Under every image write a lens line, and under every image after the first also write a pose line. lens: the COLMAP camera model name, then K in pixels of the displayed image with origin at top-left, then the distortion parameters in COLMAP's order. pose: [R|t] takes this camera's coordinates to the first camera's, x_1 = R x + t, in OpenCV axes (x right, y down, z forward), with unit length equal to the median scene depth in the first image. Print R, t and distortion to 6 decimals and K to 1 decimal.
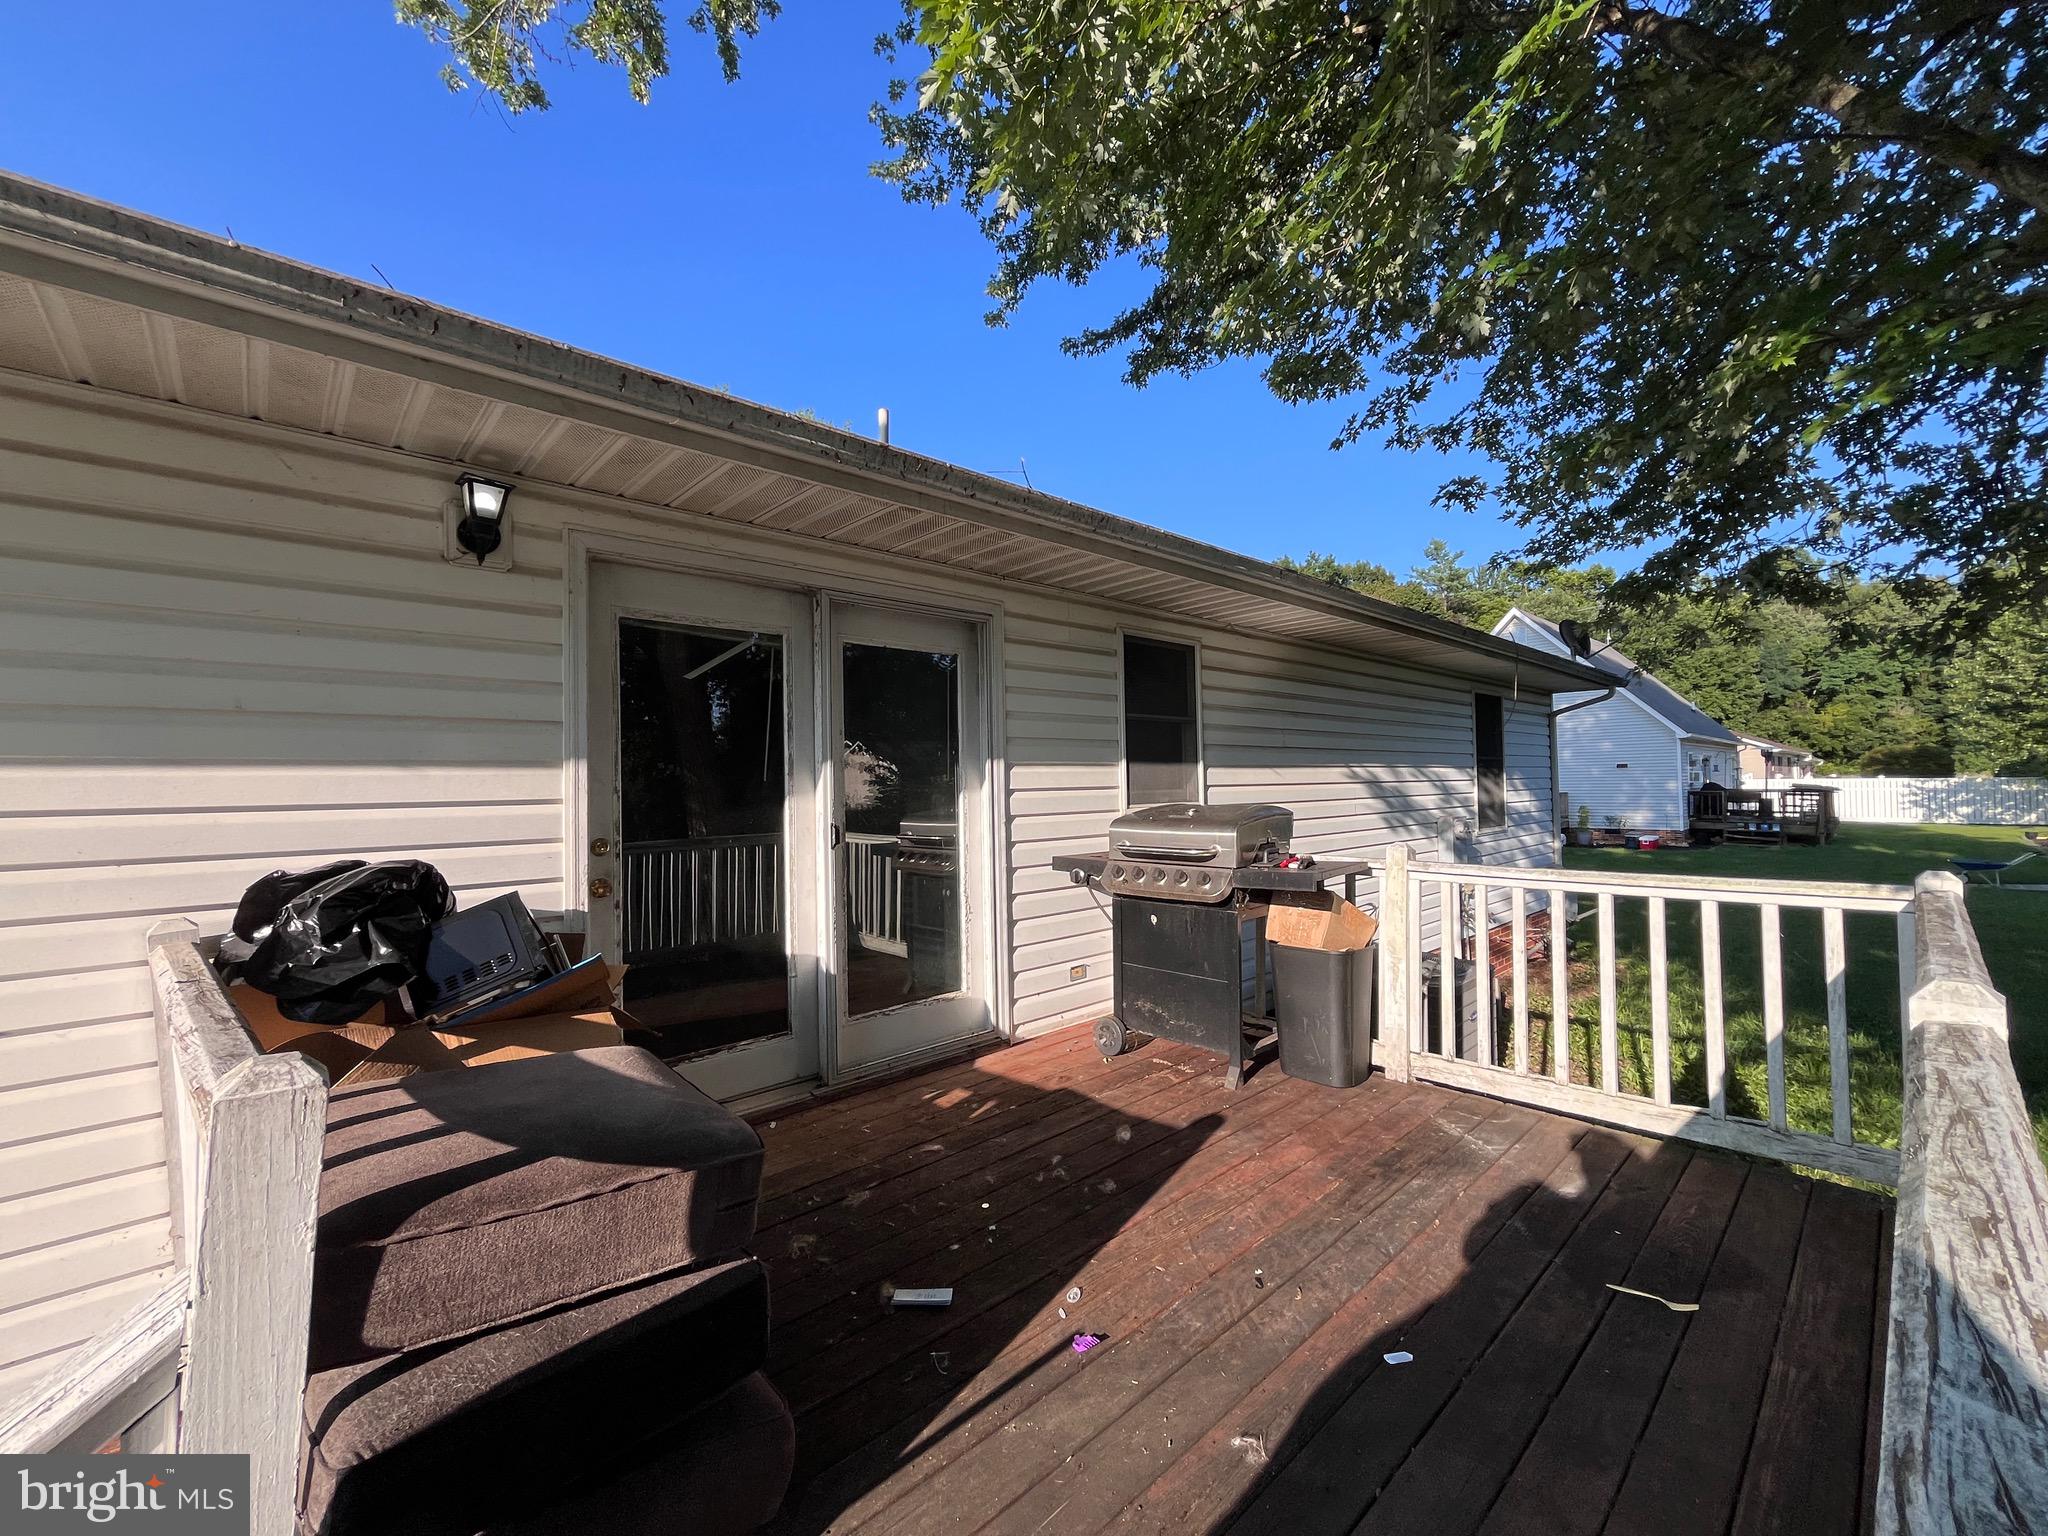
lens RADIAL K [[836.0, 0, 1015.6], [0, 836.0, 760.3], [0, 0, 1]] dist [-0.005576, 0.000489]
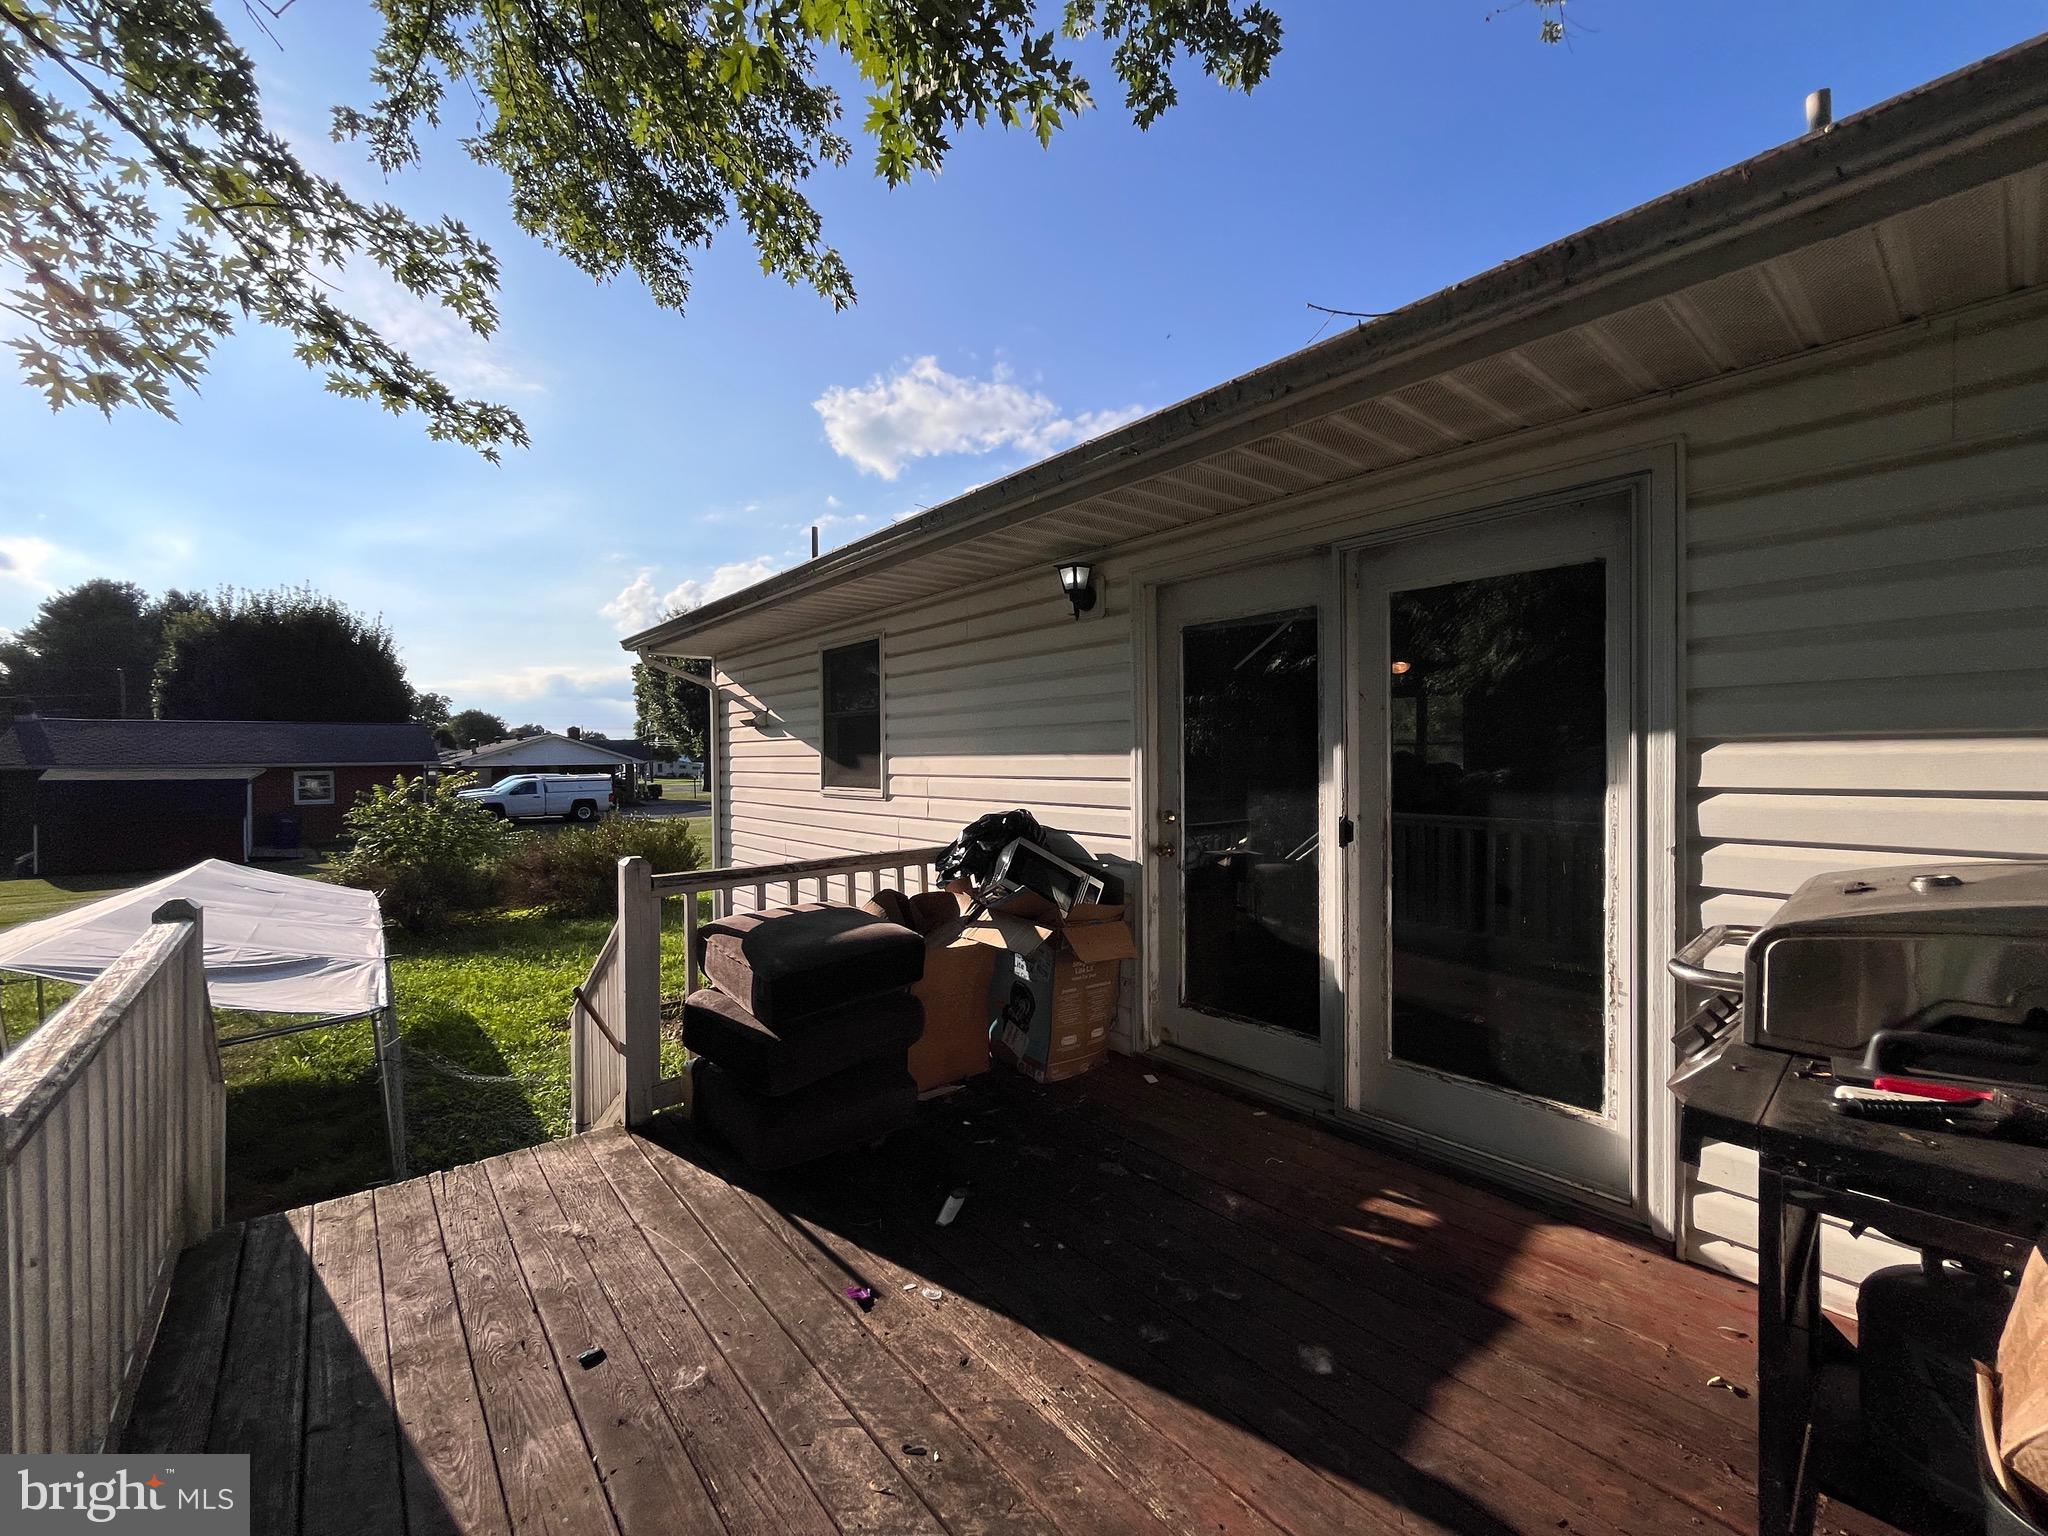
lens RADIAL K [[836.0, 0, 1023.7], [0, 836.0, 765.3], [0, 0, 1]] dist [-0.005576, 0.000489]
pose [[-0.048878, 0.031458, -0.998309, 0.682420], [0.044419, 0.998583, 0.029292, -0.017873], [0.997817, -0.042912, -0.050206, 0.766070]]
